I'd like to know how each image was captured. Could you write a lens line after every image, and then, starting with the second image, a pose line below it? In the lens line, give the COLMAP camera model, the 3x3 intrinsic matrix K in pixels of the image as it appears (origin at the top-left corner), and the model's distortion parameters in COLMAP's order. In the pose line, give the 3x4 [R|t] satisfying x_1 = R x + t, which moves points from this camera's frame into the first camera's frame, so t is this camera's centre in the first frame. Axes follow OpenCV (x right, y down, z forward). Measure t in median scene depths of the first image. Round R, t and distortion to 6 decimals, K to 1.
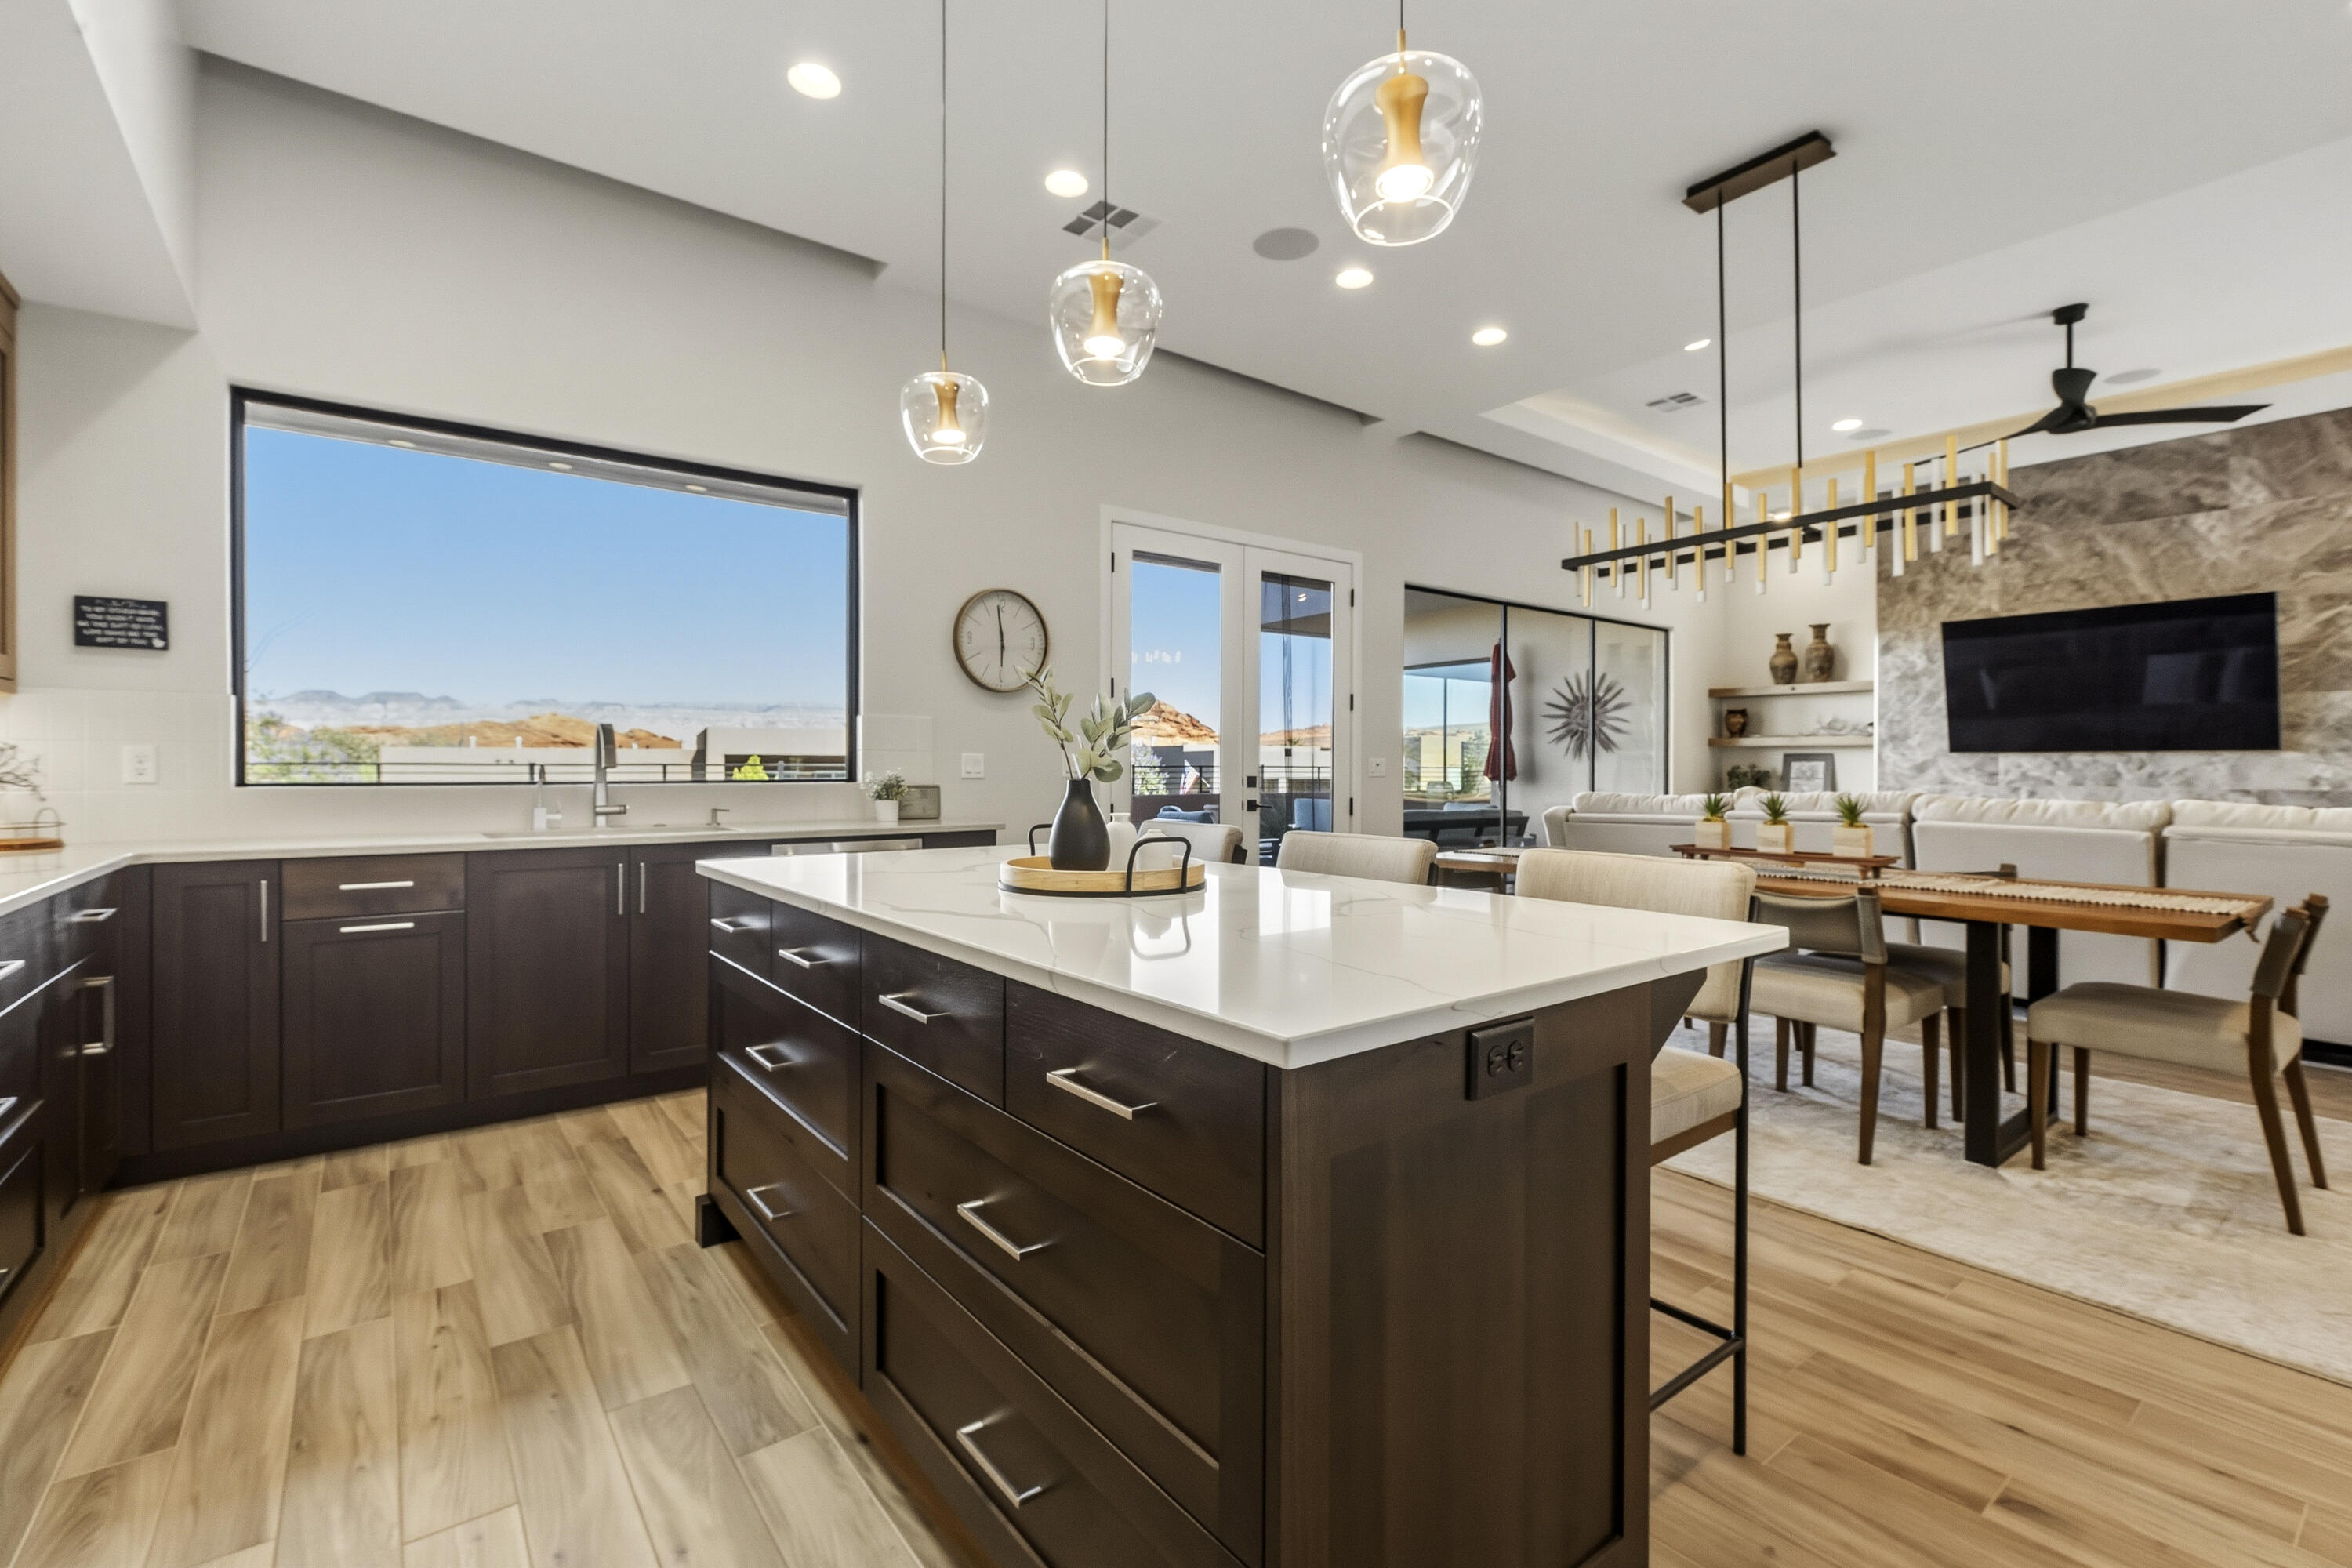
lens RADIAL K [[1042.2, 0, 1177.0], [0, 1042.2, 771.8], [0, 0, 1]] dist [-0.003139, -0.000809]
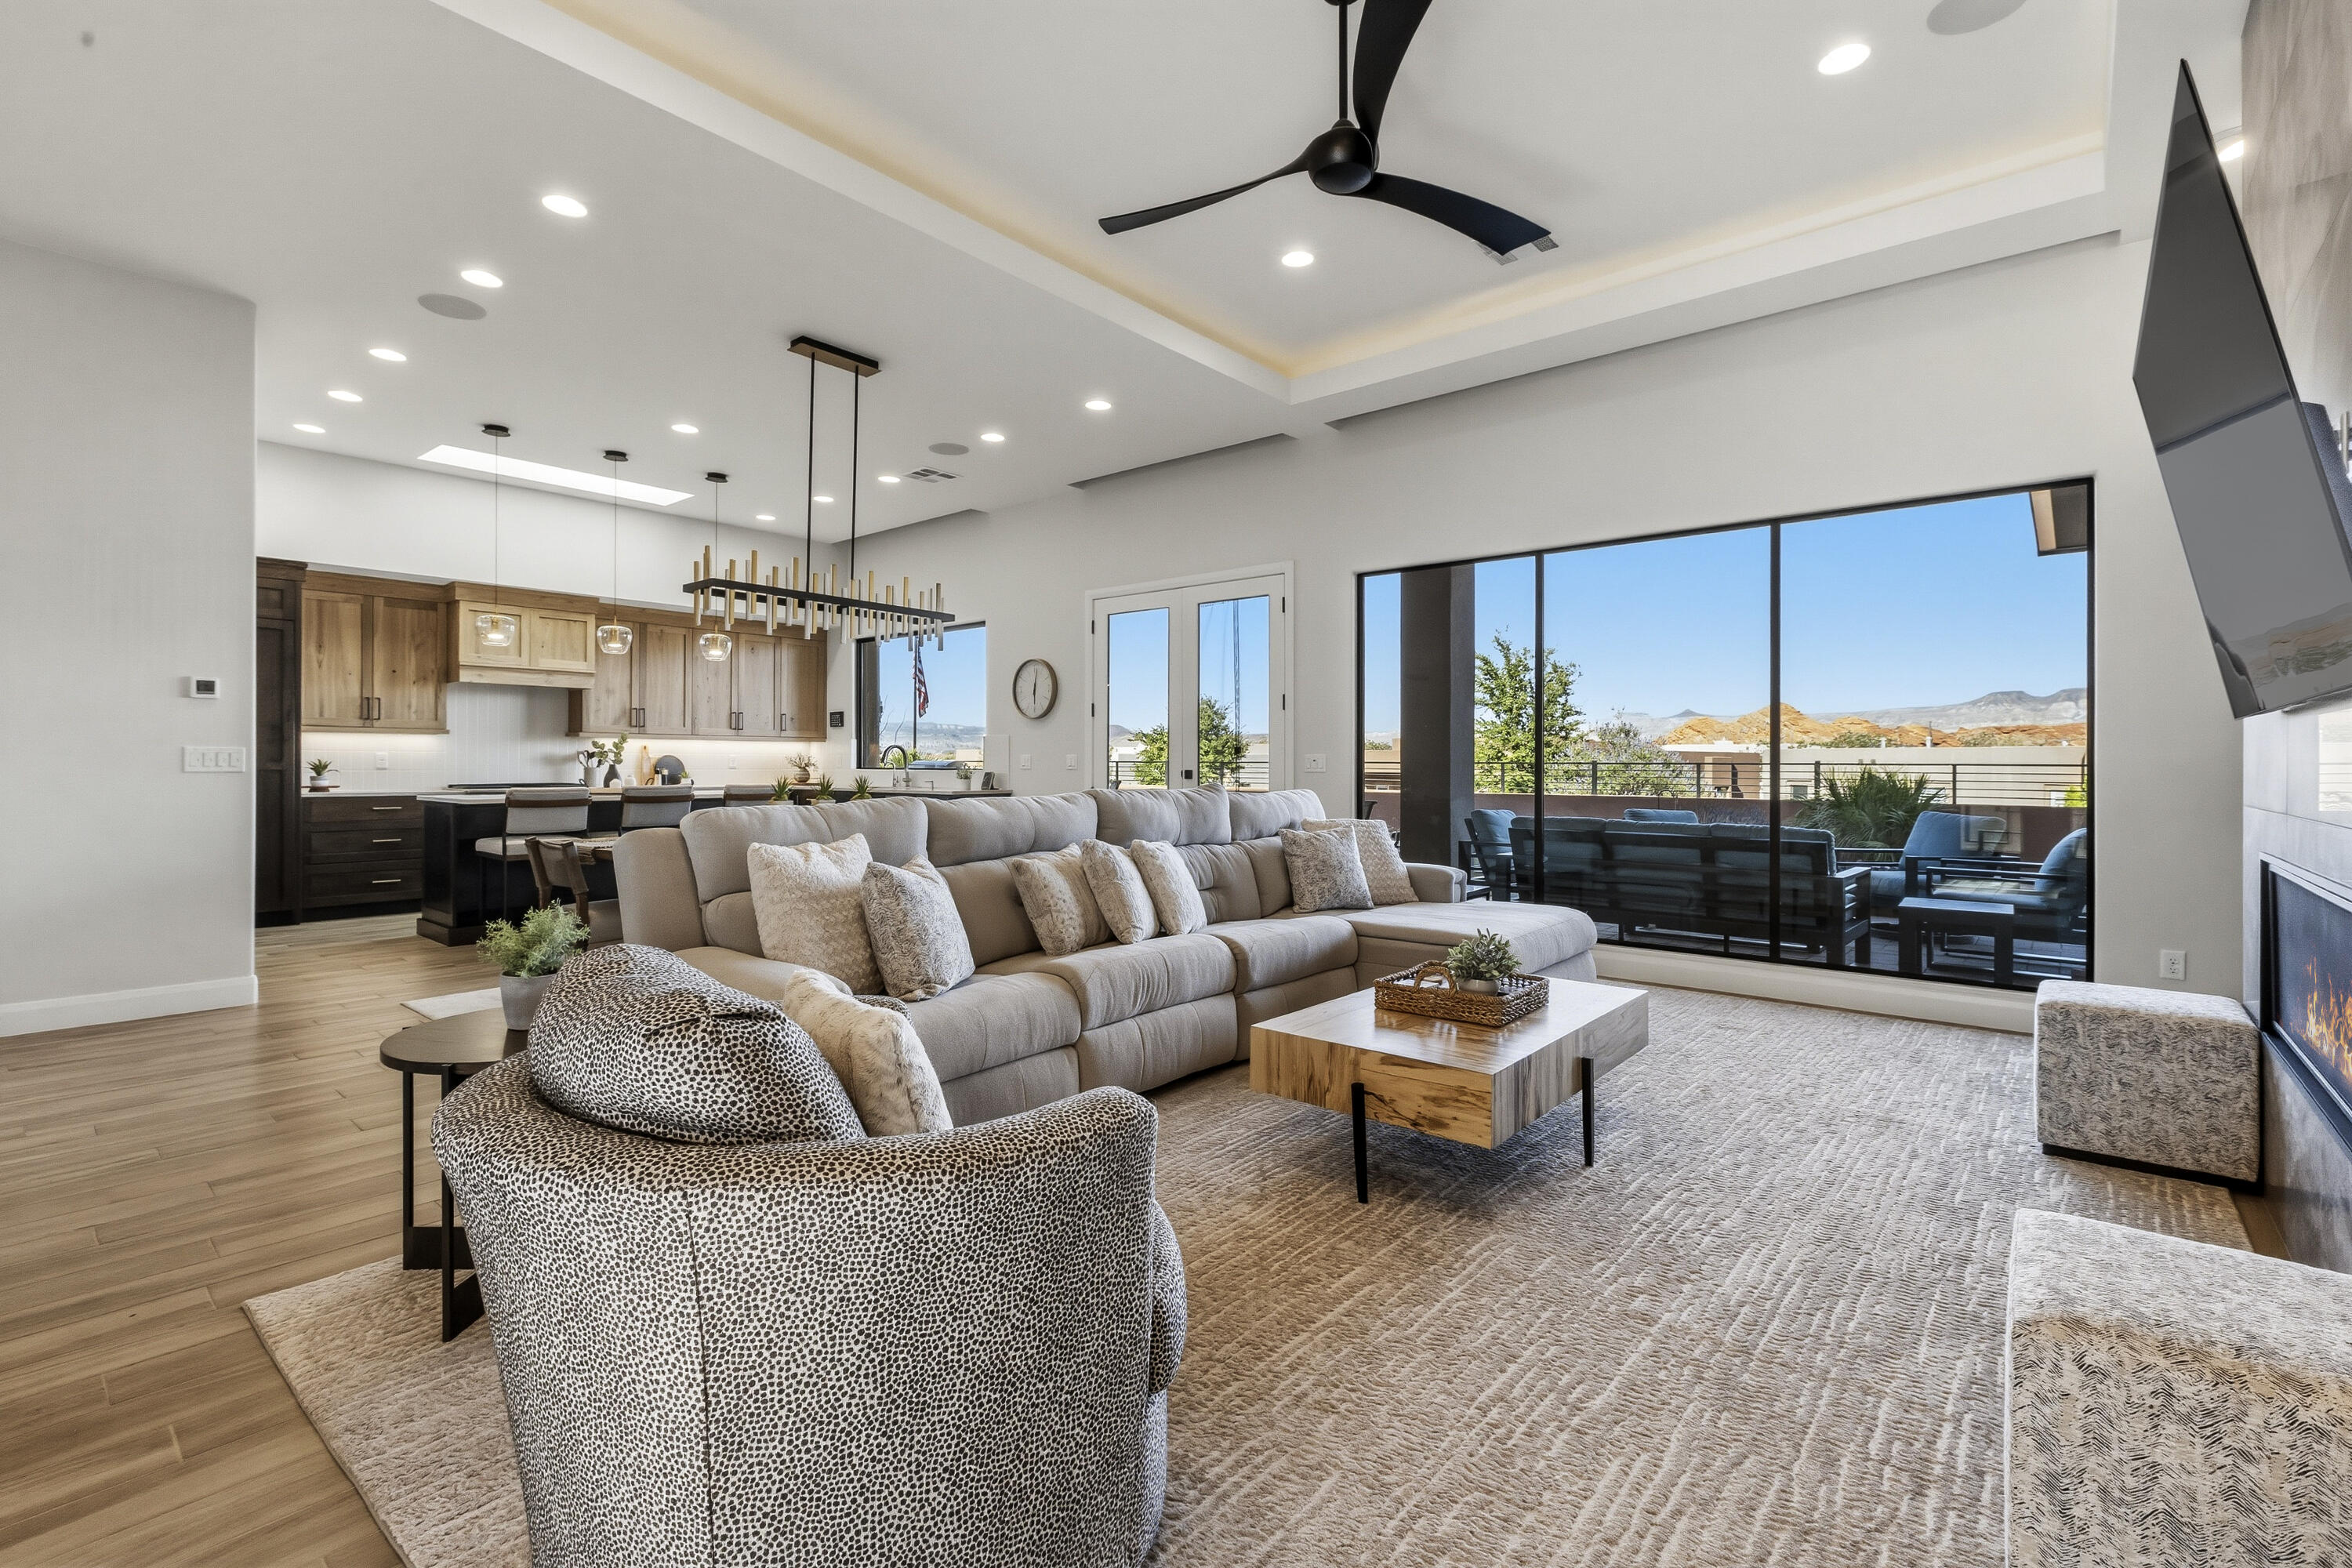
lens RADIAL K [[1062.3, 0, 1178.0], [0, 1062.3, 756.4], [0, 0, 1]] dist [-0.000895, 0.000064]
pose [[0.186049, -0.008840, -0.982501, 1.121390], [-0.006395, 0.999927, -0.010208, 0.001119], [0.982520, 0.008182, 0.185979, 0.634978]]
